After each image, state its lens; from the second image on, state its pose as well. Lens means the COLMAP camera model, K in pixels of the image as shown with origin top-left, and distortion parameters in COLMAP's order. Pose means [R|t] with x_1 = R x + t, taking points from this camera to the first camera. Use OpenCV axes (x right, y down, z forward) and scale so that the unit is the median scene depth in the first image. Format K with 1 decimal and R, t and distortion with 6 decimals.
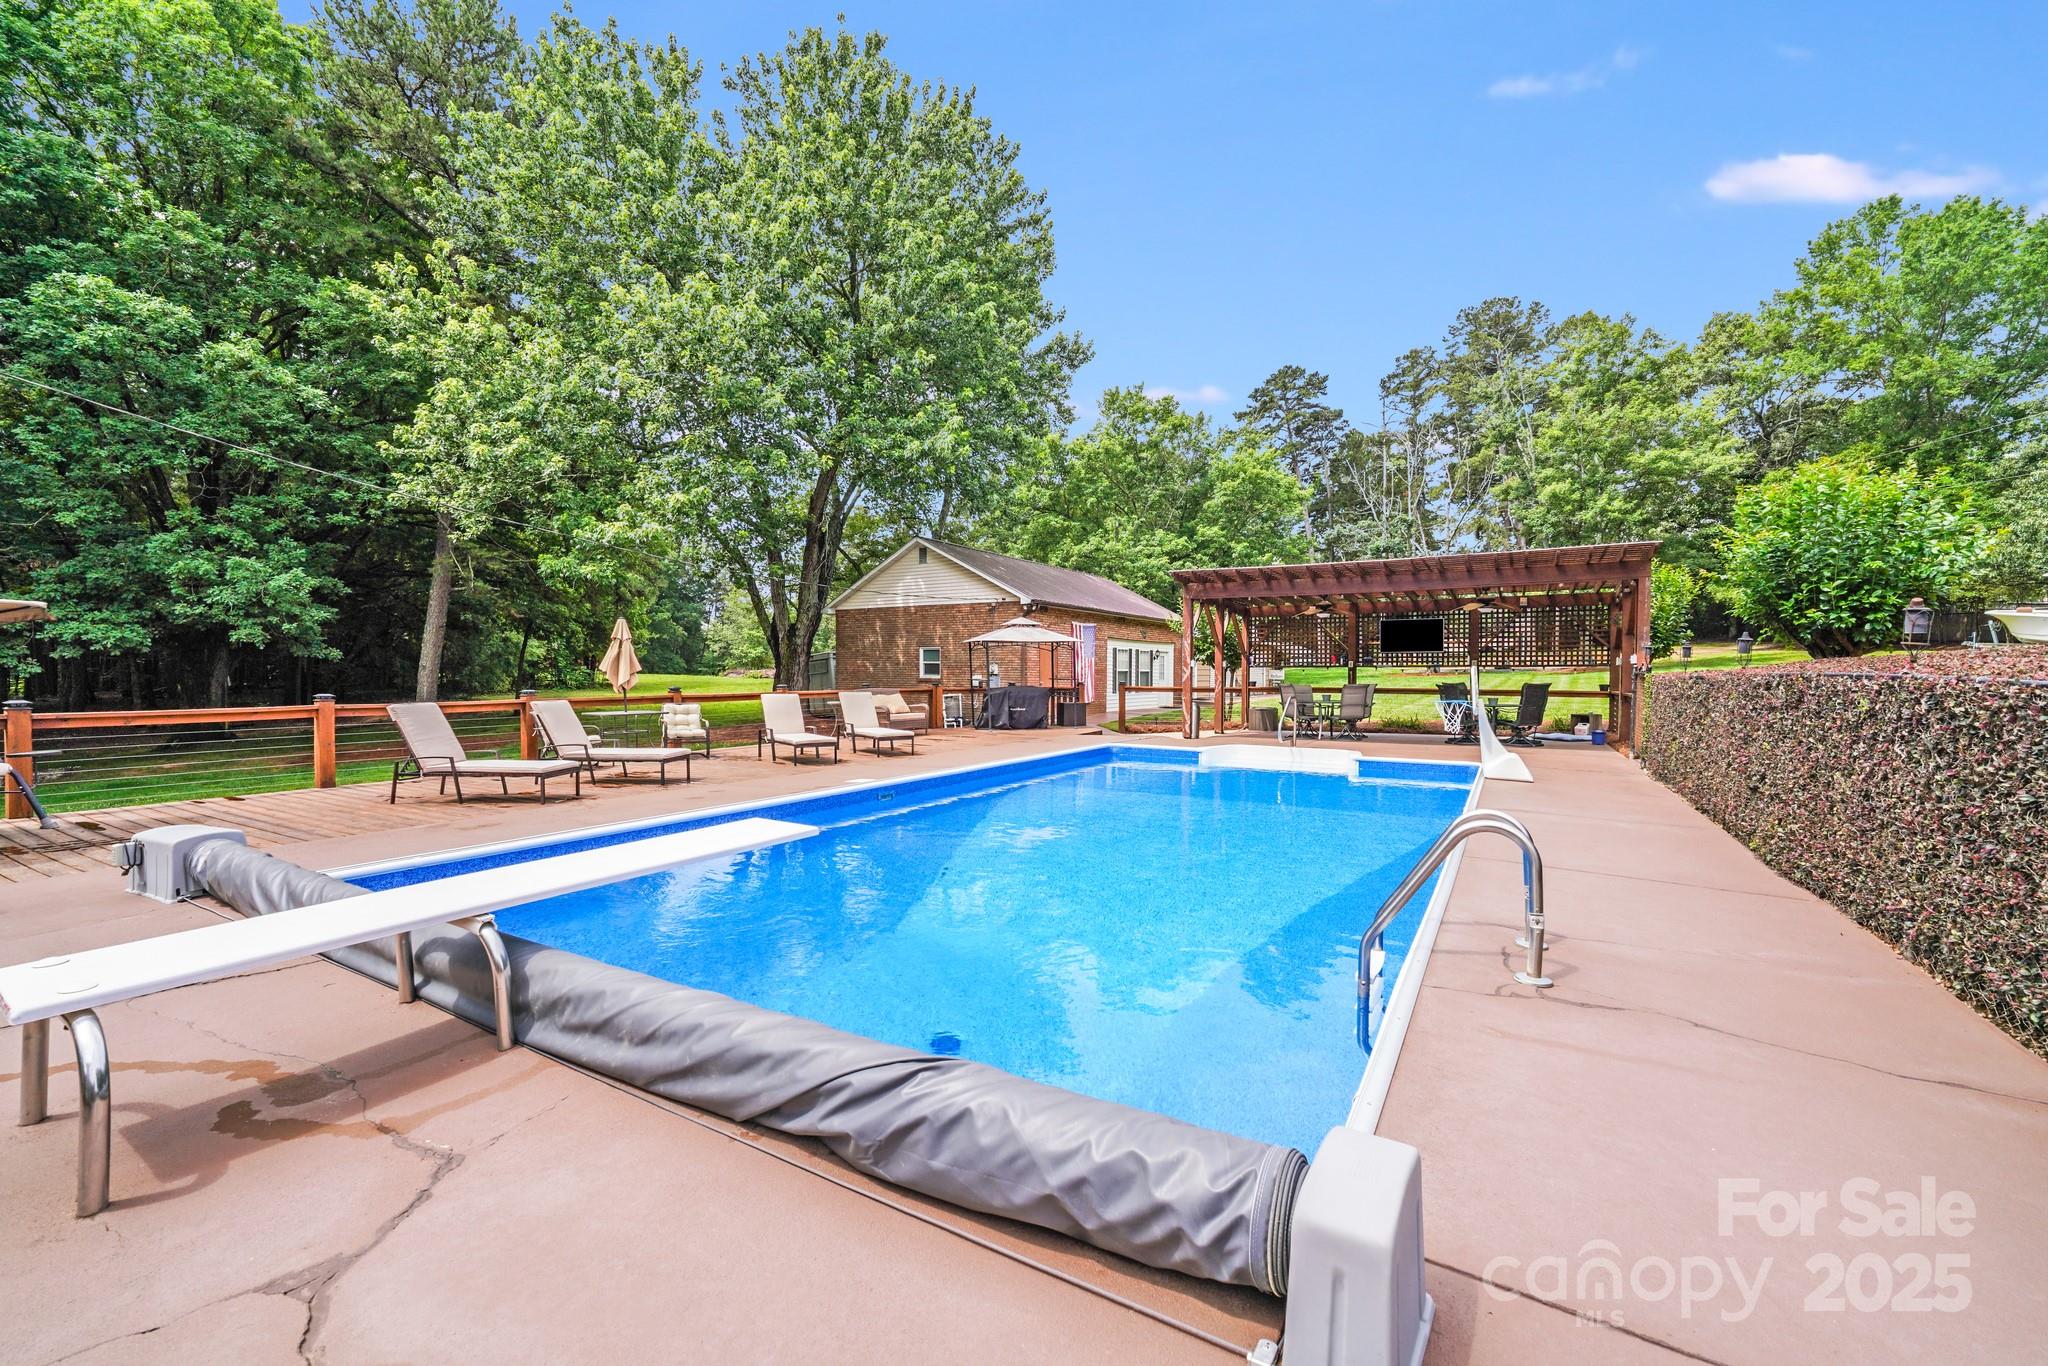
lens RADIAL K [[834.4, 0, 1027.2], [0, 834.4, 672.9], [0, 0, 1]] dist [-0.002651, -0.000327]
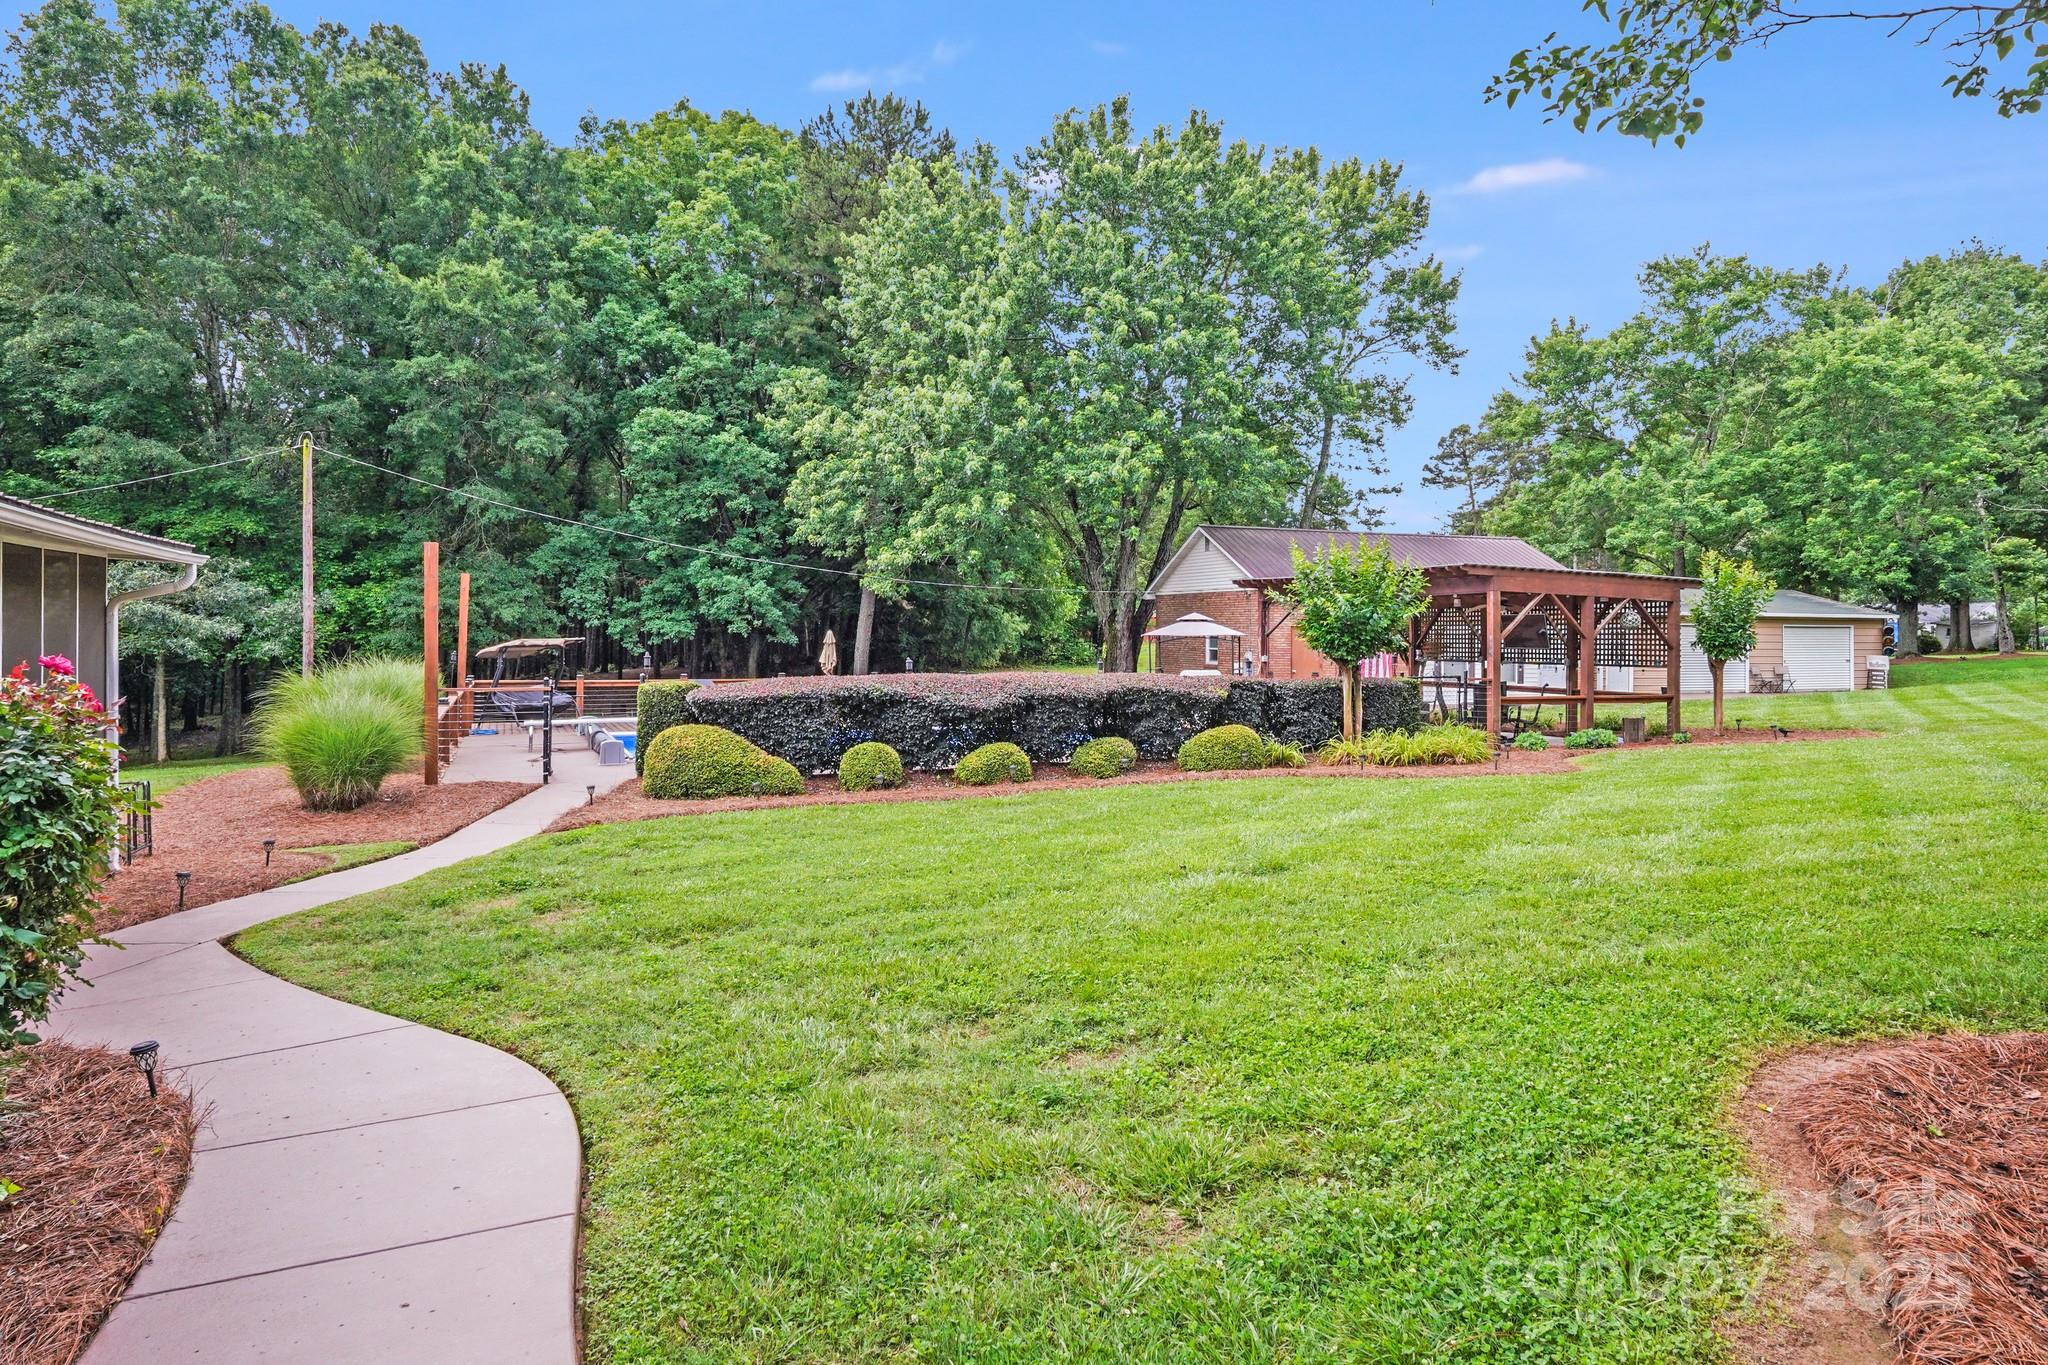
lens RADIAL K [[1218.8, 0, 1025.6], [0, 1218.8, 676.9], [0, 0, 1]] dist [0.002267, 0.000164]
pose [[0.822026, 0.020297, -0.569088, 0.680551], [-0.008433, 0.999689, 0.023473, -0.015056], [0.569387, -0.014496, 0.821942, -0.455896]]
